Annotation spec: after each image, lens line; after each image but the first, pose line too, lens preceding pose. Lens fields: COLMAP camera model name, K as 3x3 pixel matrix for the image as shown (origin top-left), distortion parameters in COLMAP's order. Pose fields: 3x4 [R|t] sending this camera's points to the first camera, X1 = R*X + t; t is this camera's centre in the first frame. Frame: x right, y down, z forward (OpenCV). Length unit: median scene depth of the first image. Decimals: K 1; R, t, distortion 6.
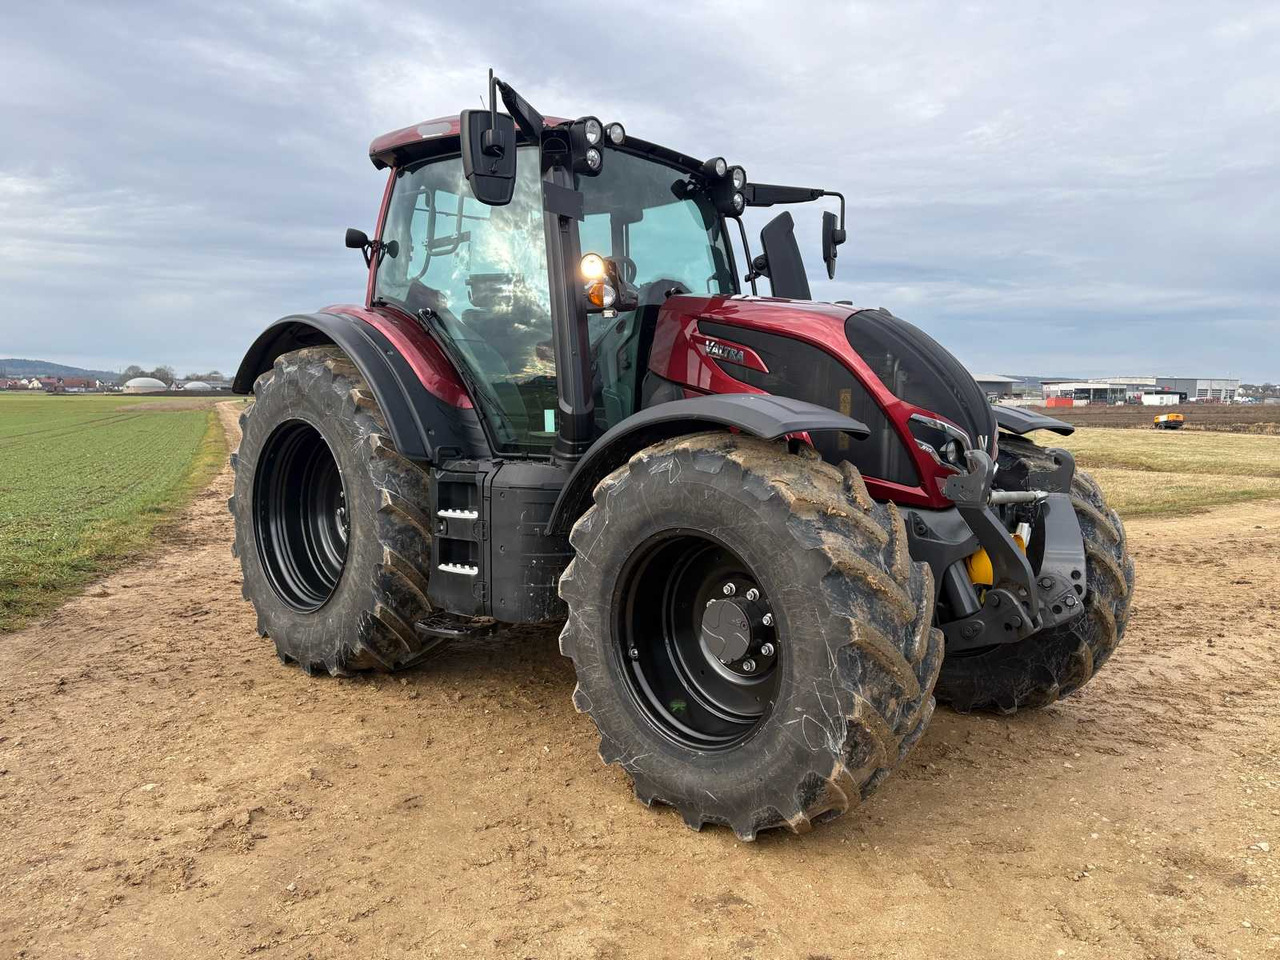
lens RADIAL K [[962.6, 0, 640.2], [0, 962.6, 488.0], [0, 0, 1]] dist [0.059509, -0.061726]
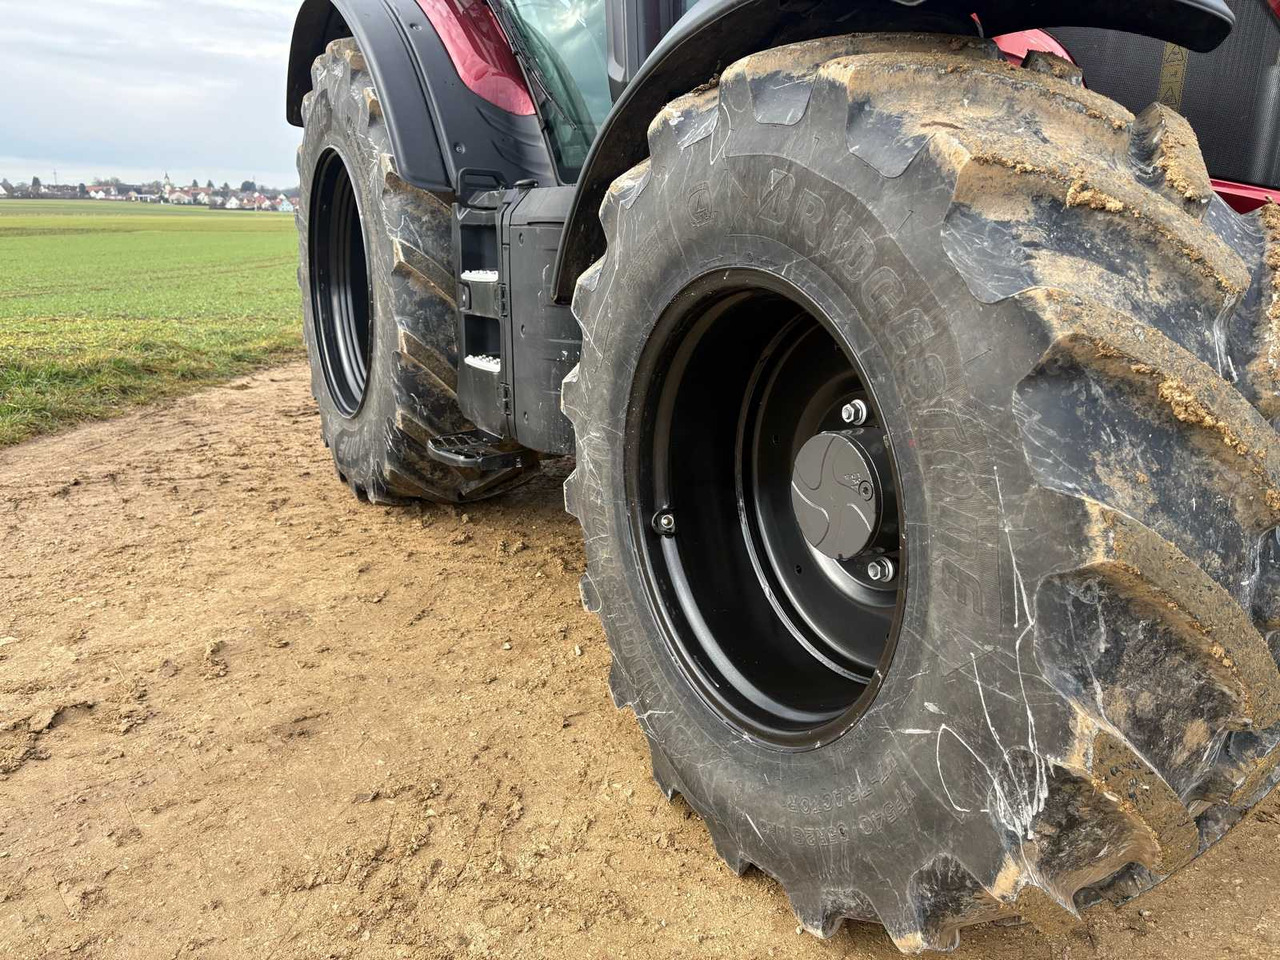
lens RADIAL K [[962.6, 0, 632.9], [0, 962.6, 492.9], [0, 0, 1]] dist [0.059509, -0.061726]
pose [[0.952360, 0.082879, -0.293498, 0.127185], [-0.028555, 0.982371, 0.184749, 0.056296], [0.303636, -0.167567, 0.937937, 0.484401]]
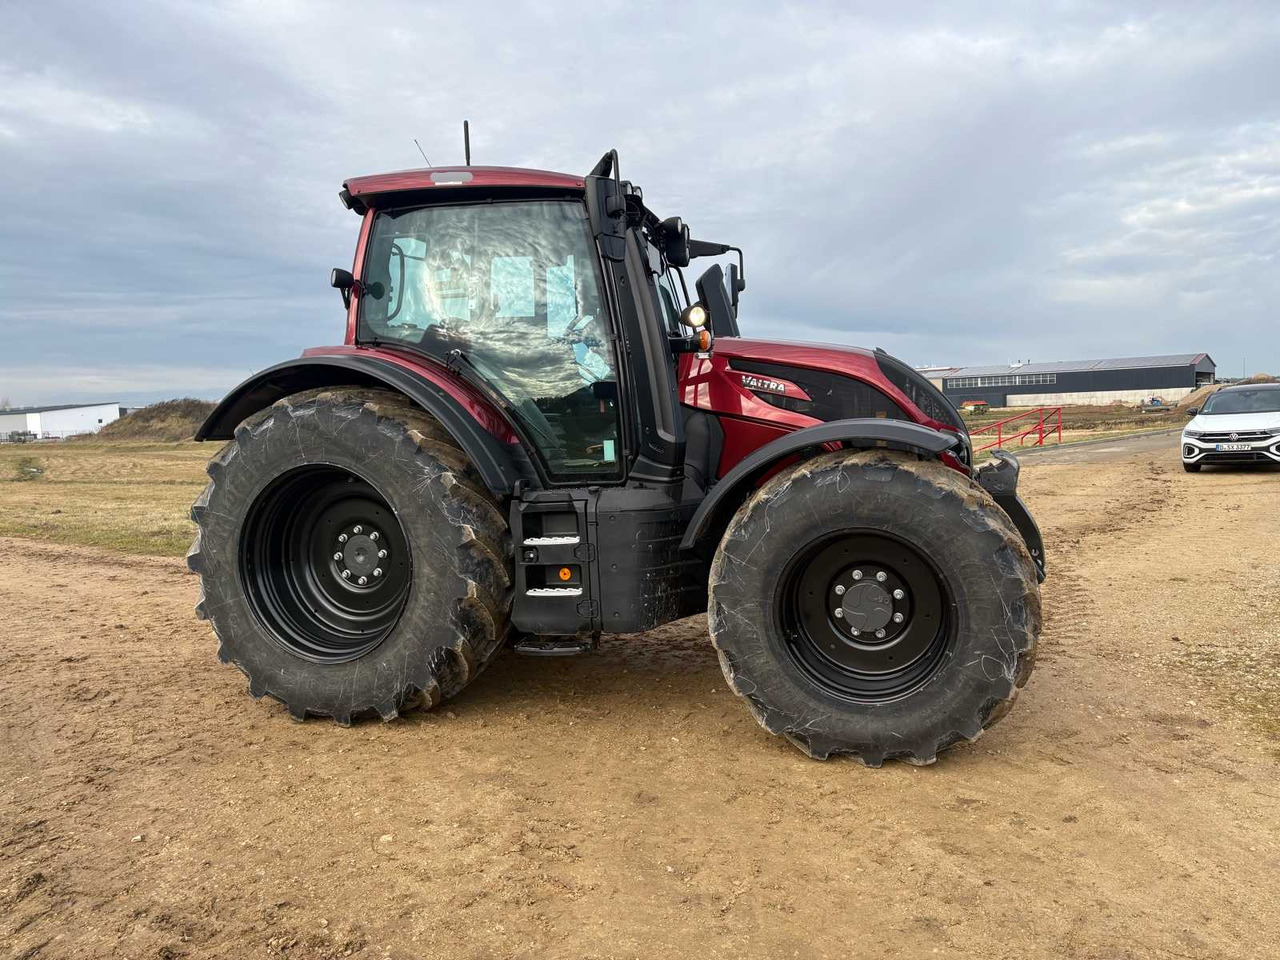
lens RADIAL K [[962.6, 0, 645.1], [0, 962.6, 480.6], [0, 0, 1]] dist [0.059509, -0.061726]
pose [[0.901548, -0.067644, 0.427359, -0.655000], [0.079916, 0.996743, -0.010819, -0.024357], [-0.425235, 0.043907, 0.904017, -0.021166]]
